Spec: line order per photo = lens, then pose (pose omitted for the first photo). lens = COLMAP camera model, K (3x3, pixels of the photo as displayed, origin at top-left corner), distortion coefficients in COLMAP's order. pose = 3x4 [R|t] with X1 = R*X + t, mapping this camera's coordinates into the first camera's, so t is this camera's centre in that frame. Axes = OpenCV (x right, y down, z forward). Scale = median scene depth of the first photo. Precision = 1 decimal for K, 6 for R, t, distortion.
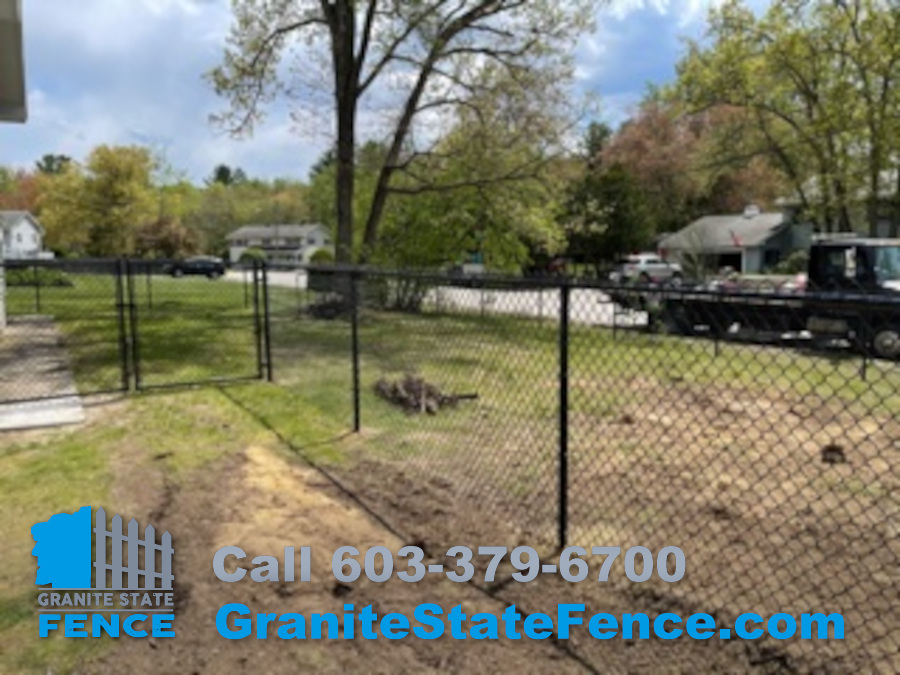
lens RADIAL K [[668.2, 0, 453.8], [0, 668.2, 338.6], [0, 0, 1]] dist [0.065929, -0.090559]
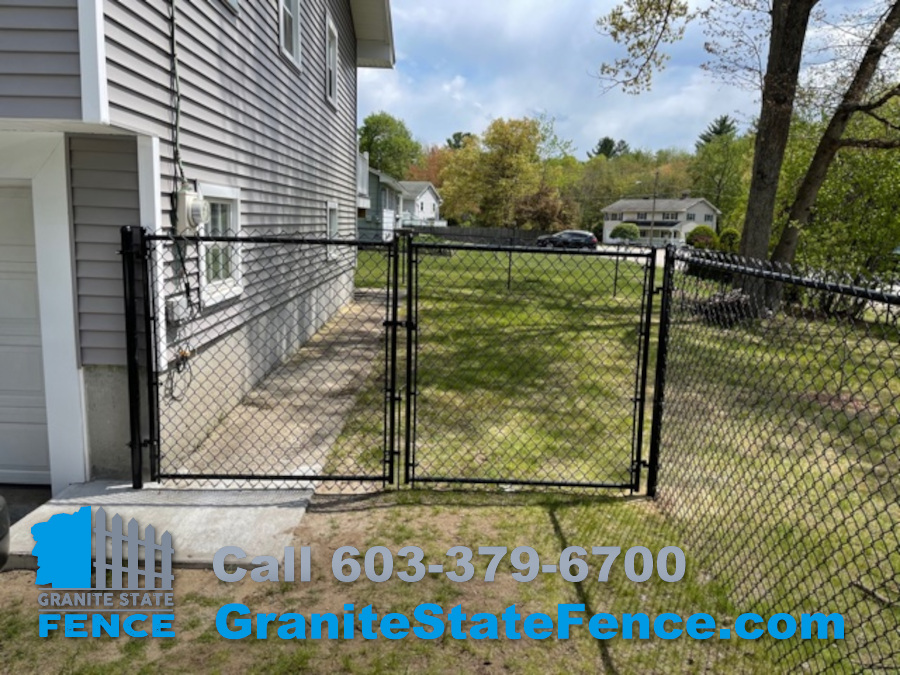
lens RADIAL K [[668.2, 0, 453.8], [0, 668.2, 338.6], [0, 0, 1]] dist [0.065929, -0.090559]
pose [[0.859698, 0.122596, -0.495872, -0.025837], [-0.104447, 0.992451, 0.064286, -0.010408], [0.500010, -0.003474, 0.866013, 0.076843]]
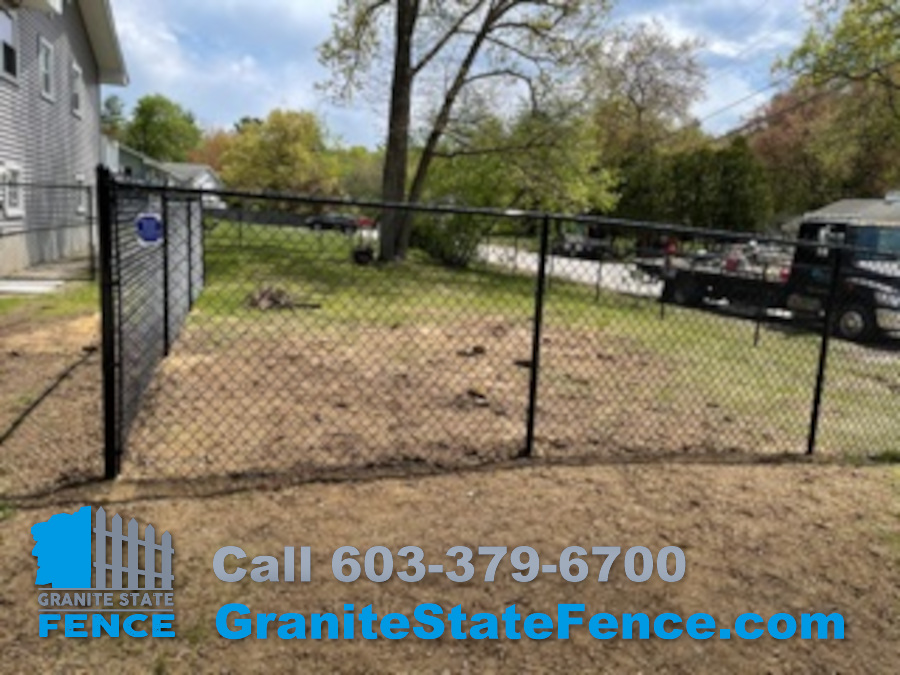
lens RADIAL K [[668.2, 0, 453.8], [0, 668.2, 338.6], [0, 0, 1]] dist [0.065929, -0.090559]
pose [[0.966876, 0.101149, -0.234351, 0.080507], [-0.091564, 0.994469, 0.051455, 0.007761], [0.238259, -0.028293, 0.970789, -0.027127]]
